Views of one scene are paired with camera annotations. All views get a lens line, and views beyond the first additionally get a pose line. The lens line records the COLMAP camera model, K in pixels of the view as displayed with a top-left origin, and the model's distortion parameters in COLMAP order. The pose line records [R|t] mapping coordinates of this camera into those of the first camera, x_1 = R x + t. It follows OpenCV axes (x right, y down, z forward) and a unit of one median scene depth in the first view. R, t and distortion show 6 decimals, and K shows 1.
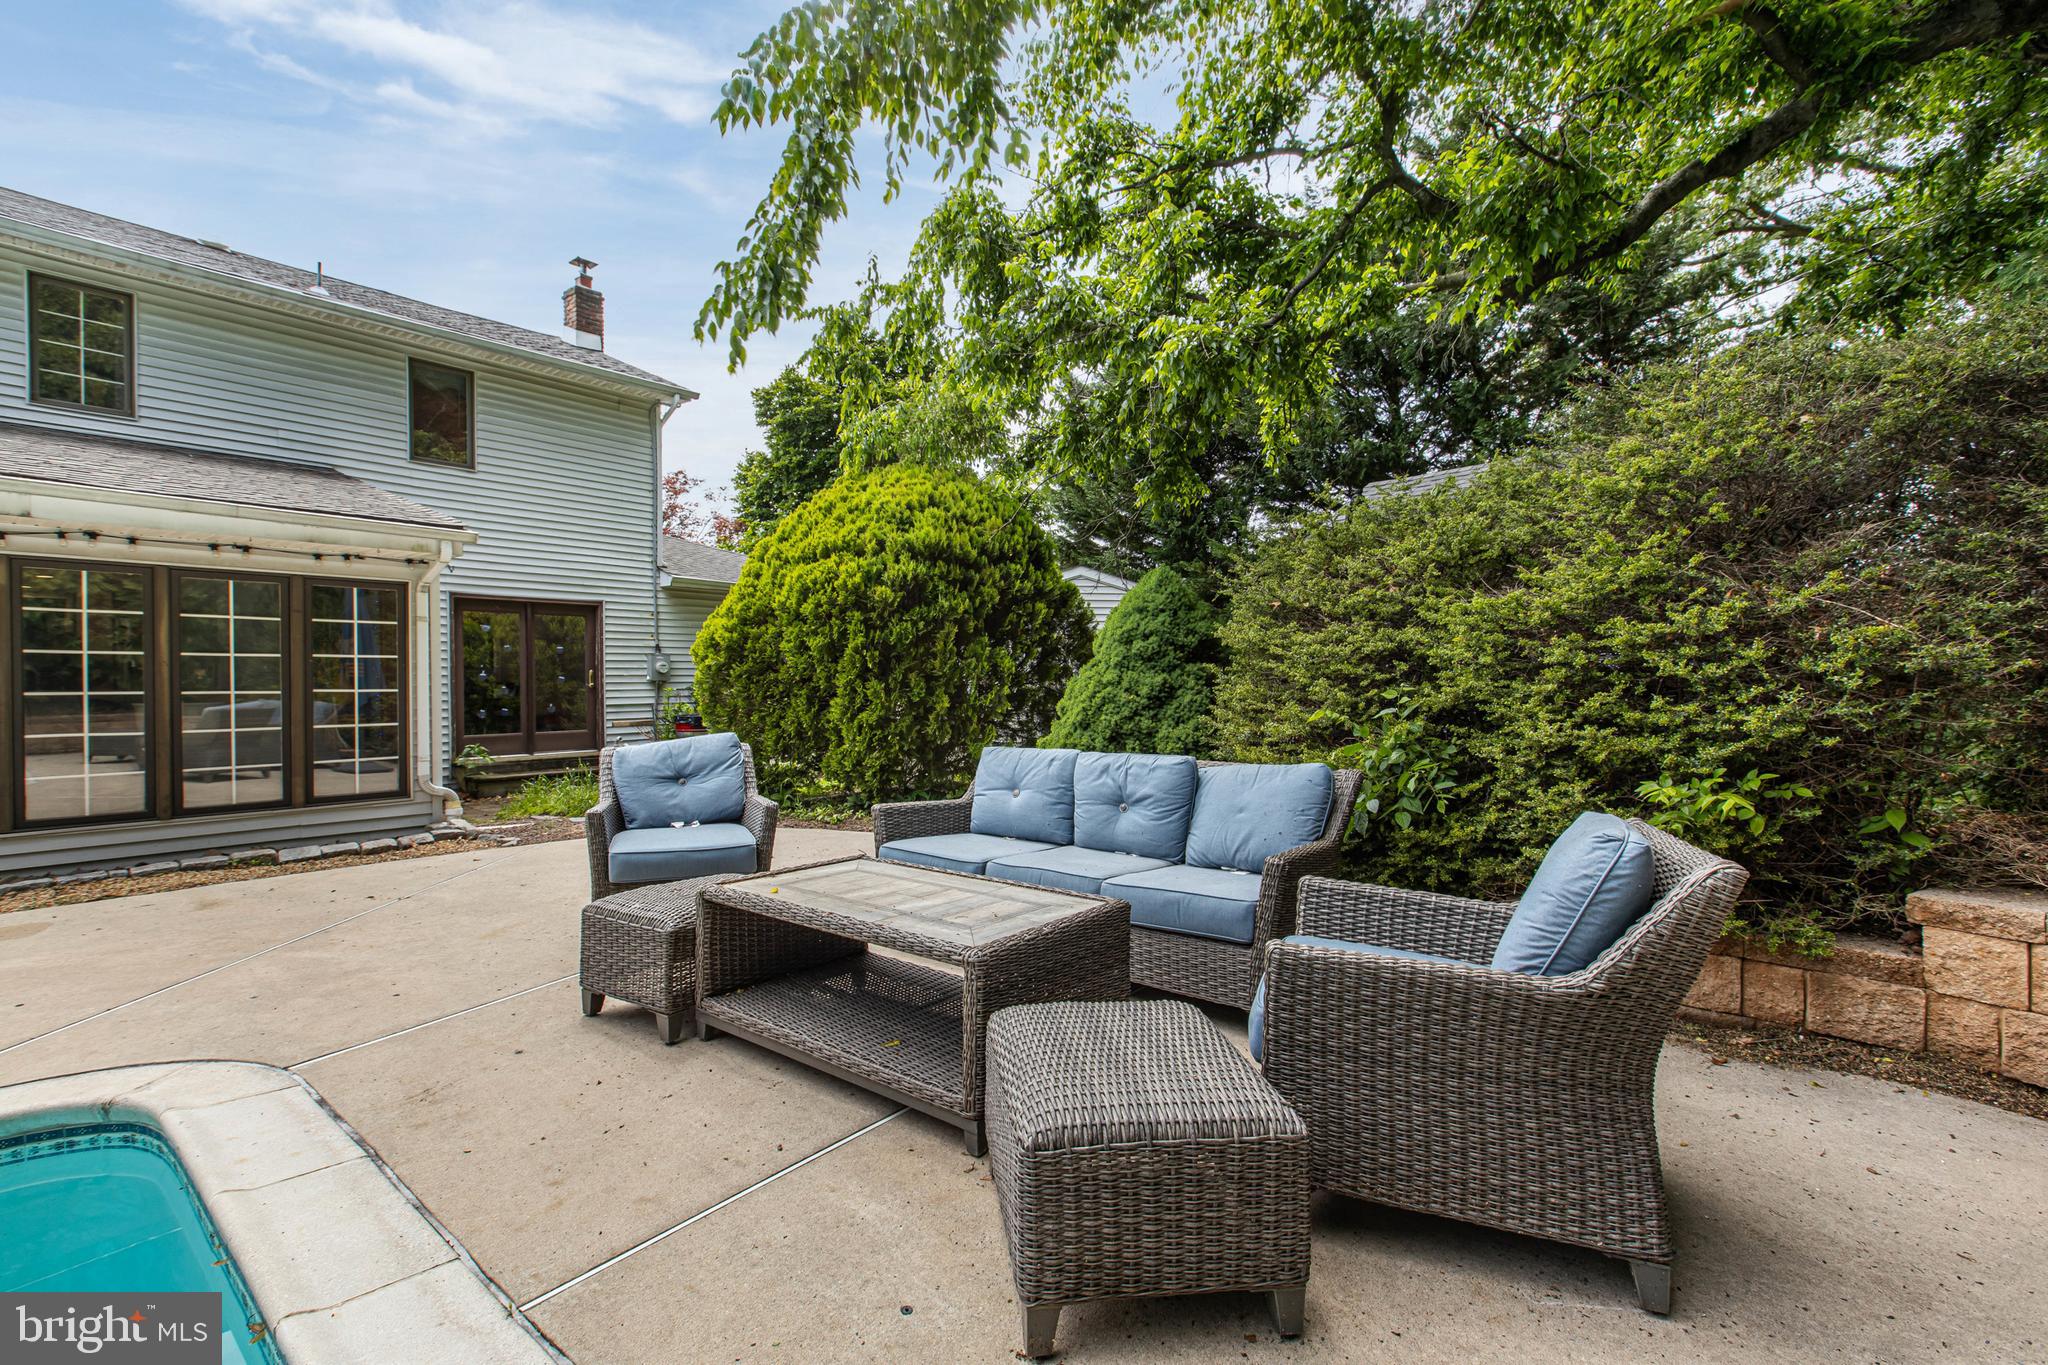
lens RADIAL K [[905.0, 0, 1029.1], [0, 905.0, 680.8], [0, 0, 1]] dist [0.001898, 0.000350]
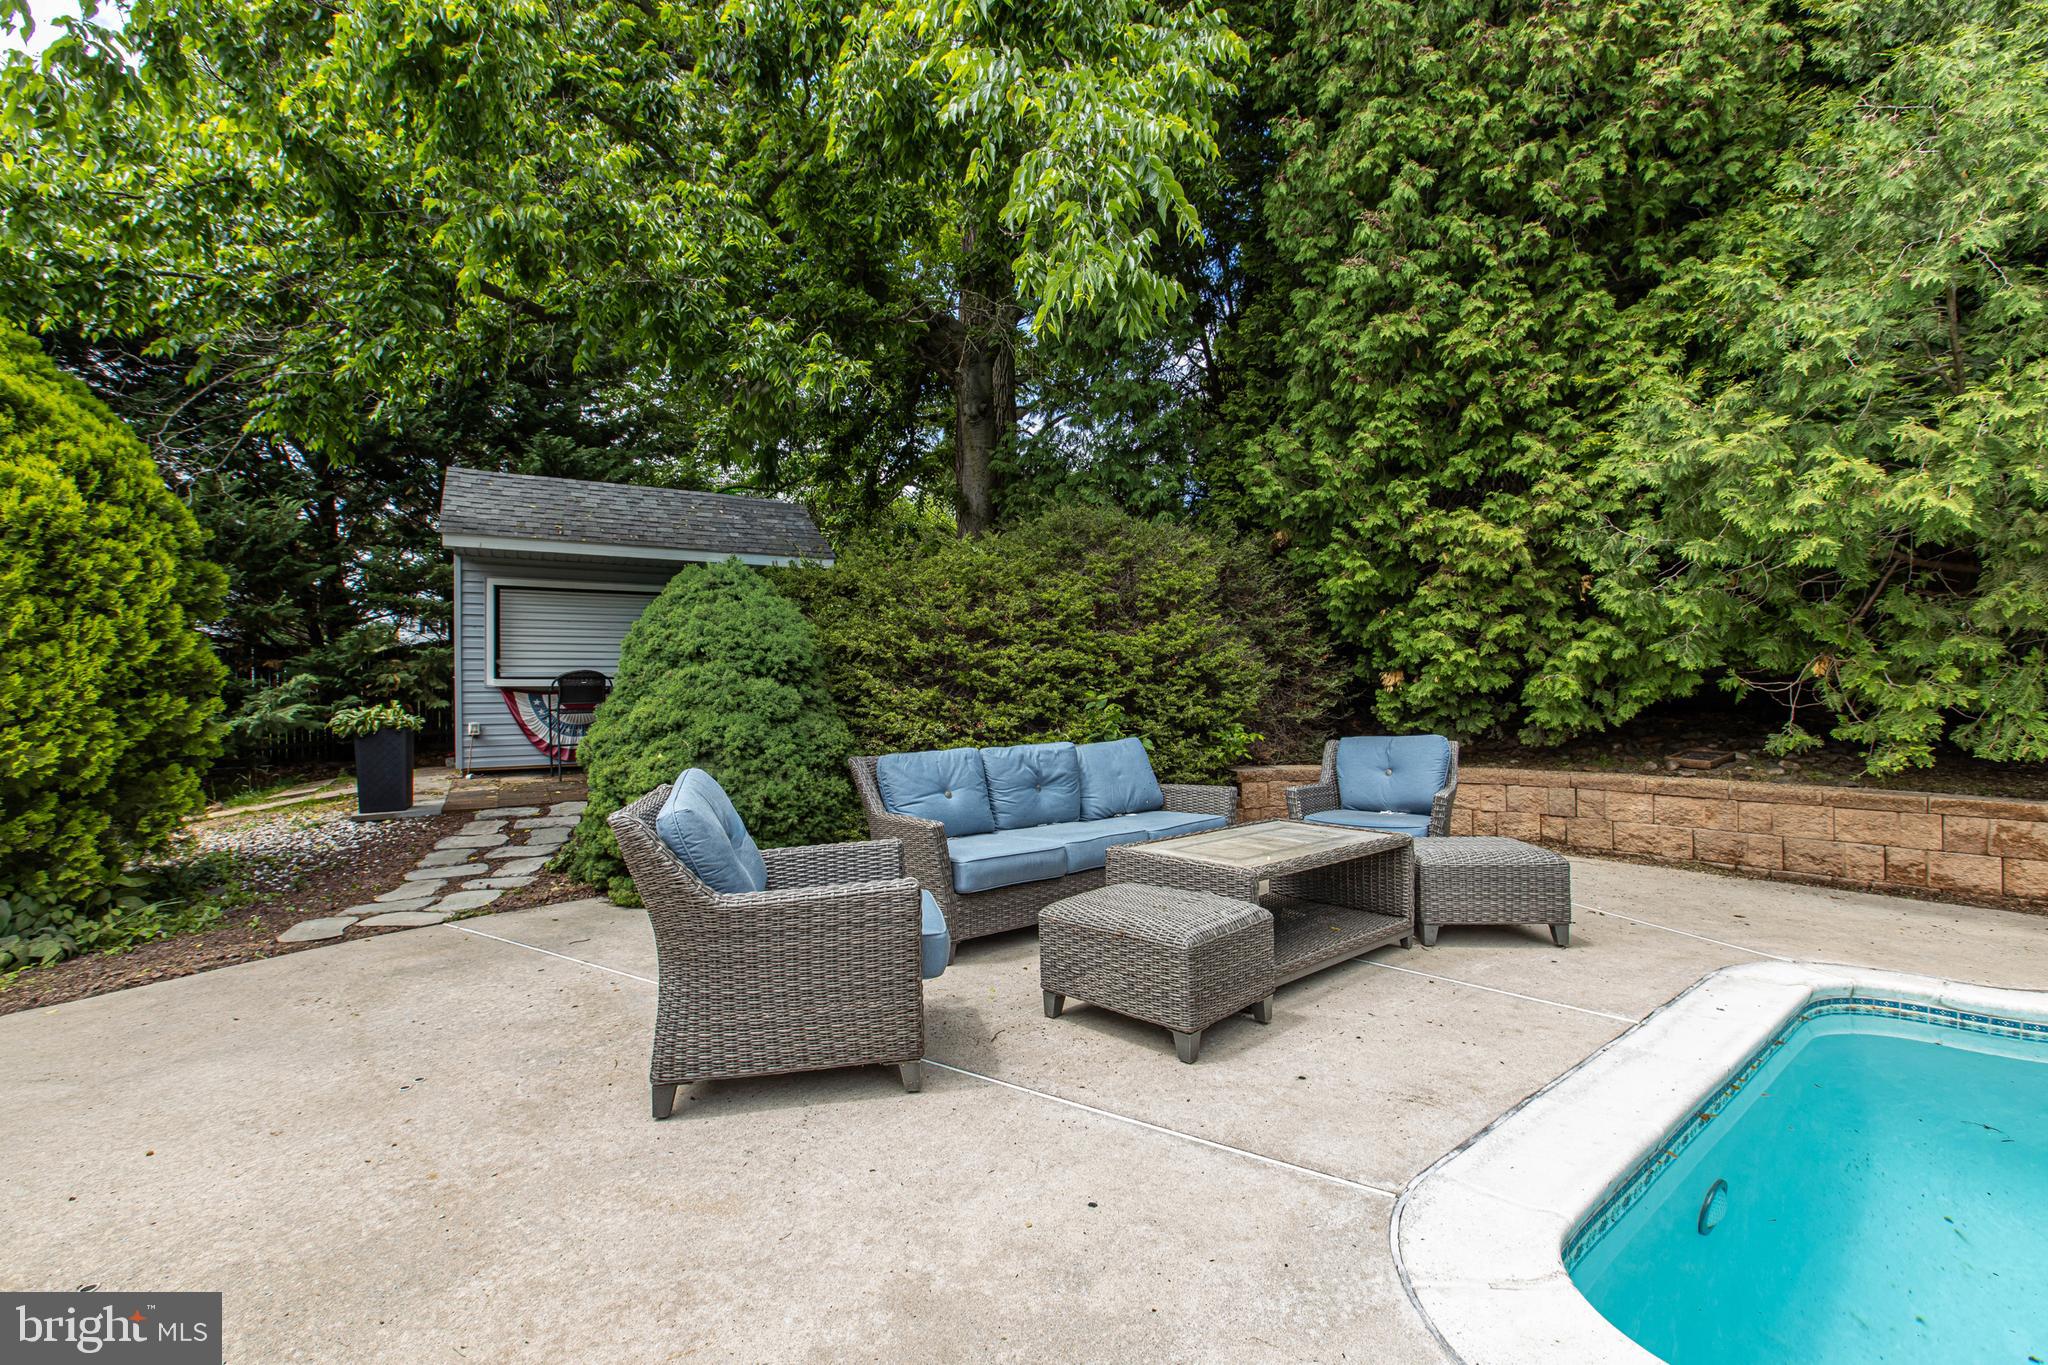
lens RADIAL K [[905.0, 0, 1023.7], [0, 905.0, 683.6], [0, 0, 1]] dist [0.001898, 0.000350]
pose [[0.192881, 0.001645, 0.981221, -1.166737], [0.006291, 0.999976, -0.002913, 0.003127], [-0.981202, 0.006735, 0.192866, 0.835058]]
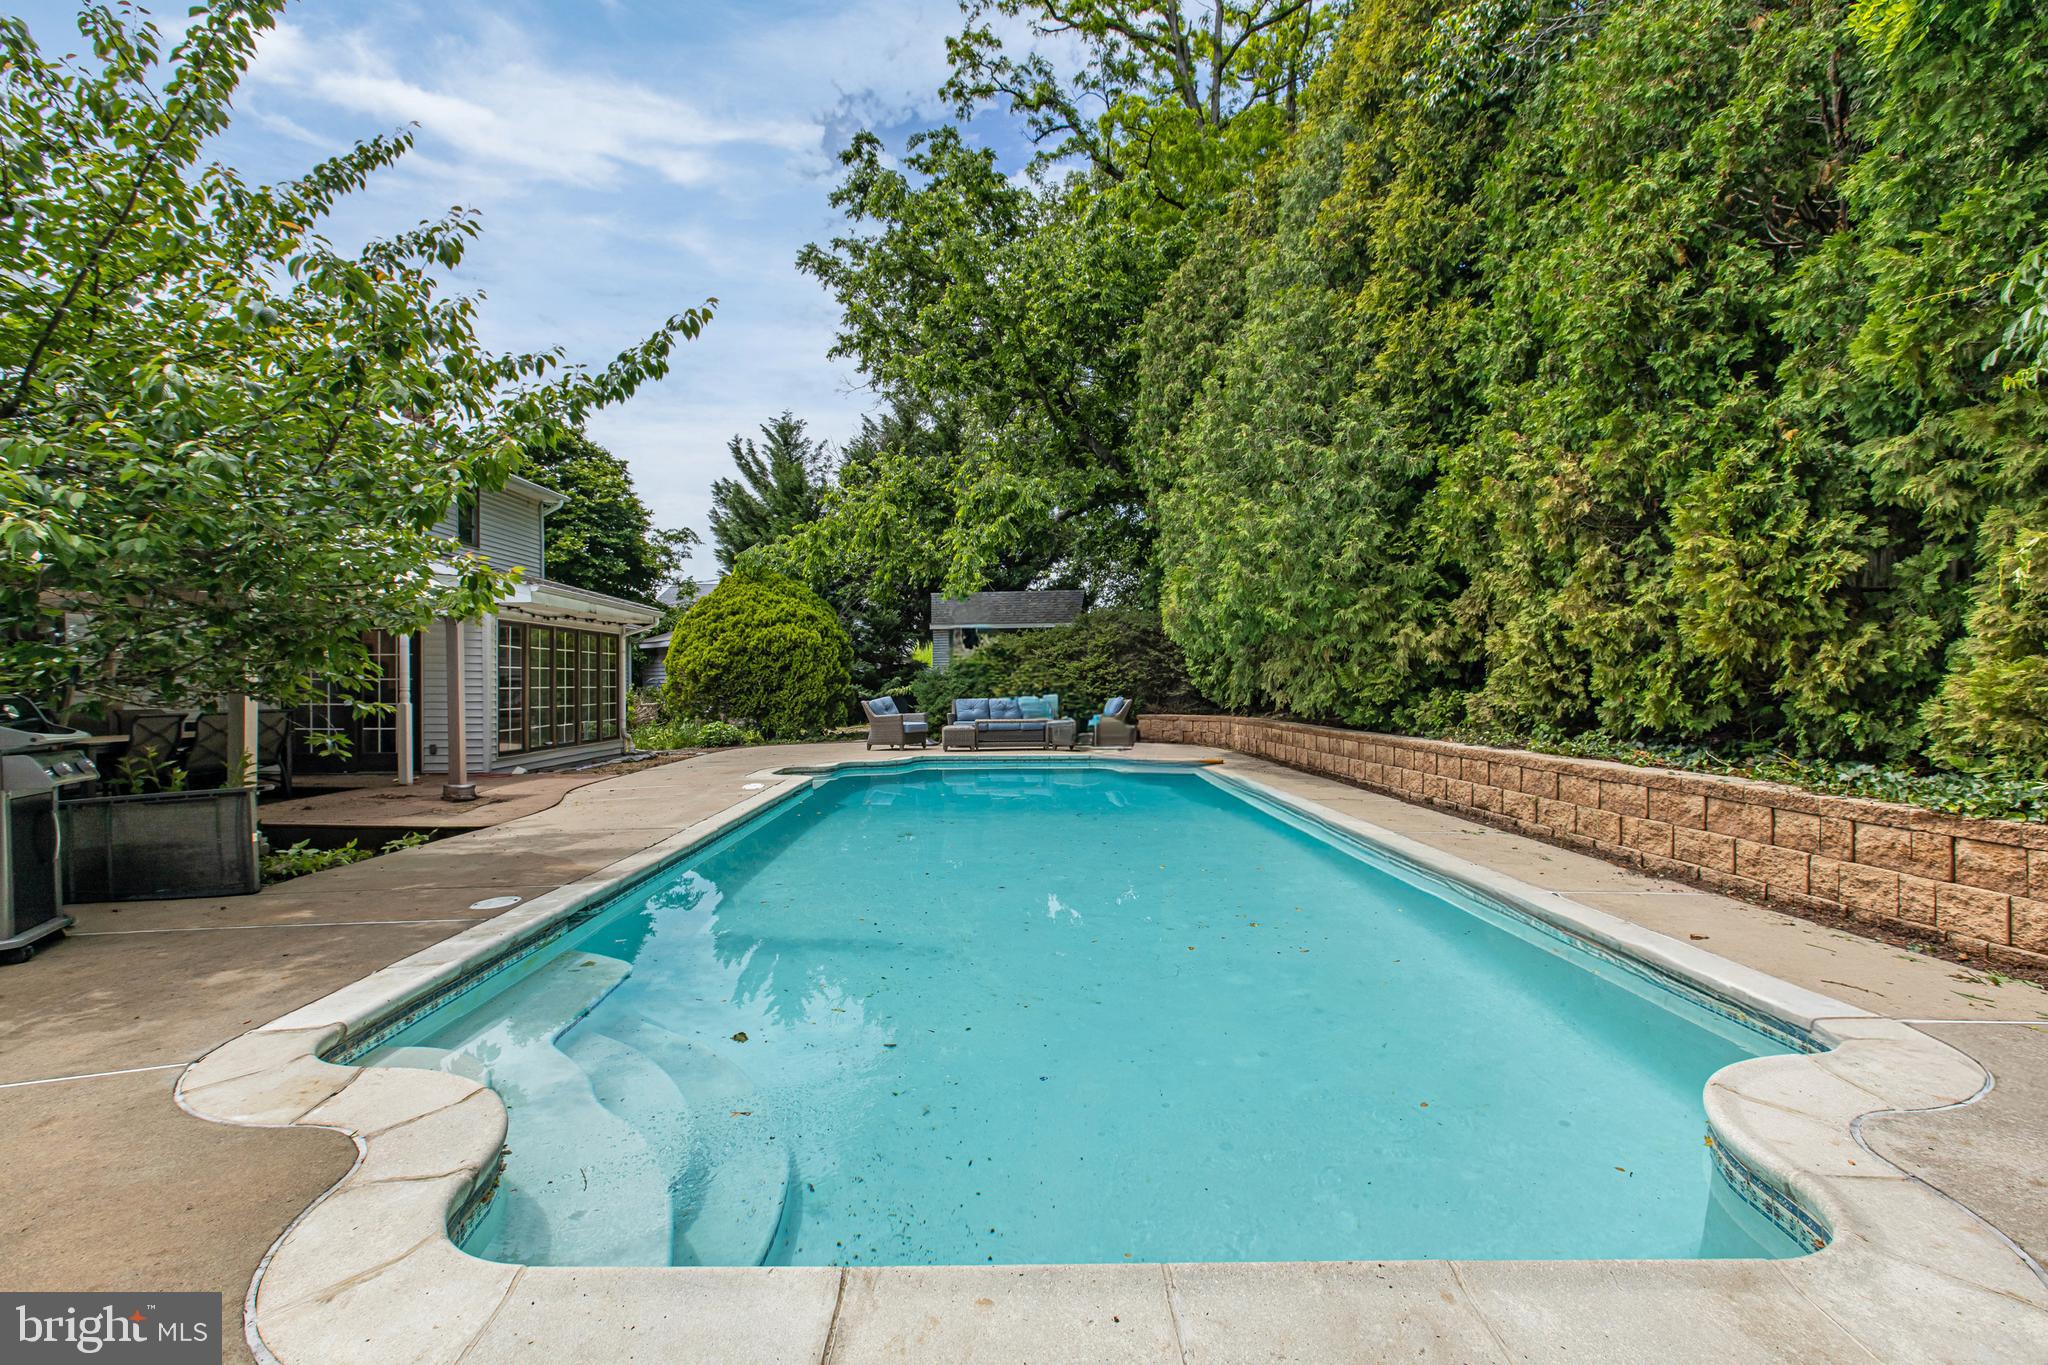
lens RADIAL K [[905.0, 0, 1022.2], [0, 905.0, 682.1], [0, 0, 1]] dist [0.001898, 0.000350]
pose [[0.754879, -0.000825, 0.655863, -2.761144], [0.004888, 0.999979, -0.004368, 0.027240], [-0.655846, 0.006503, 0.754867, -2.366730]]
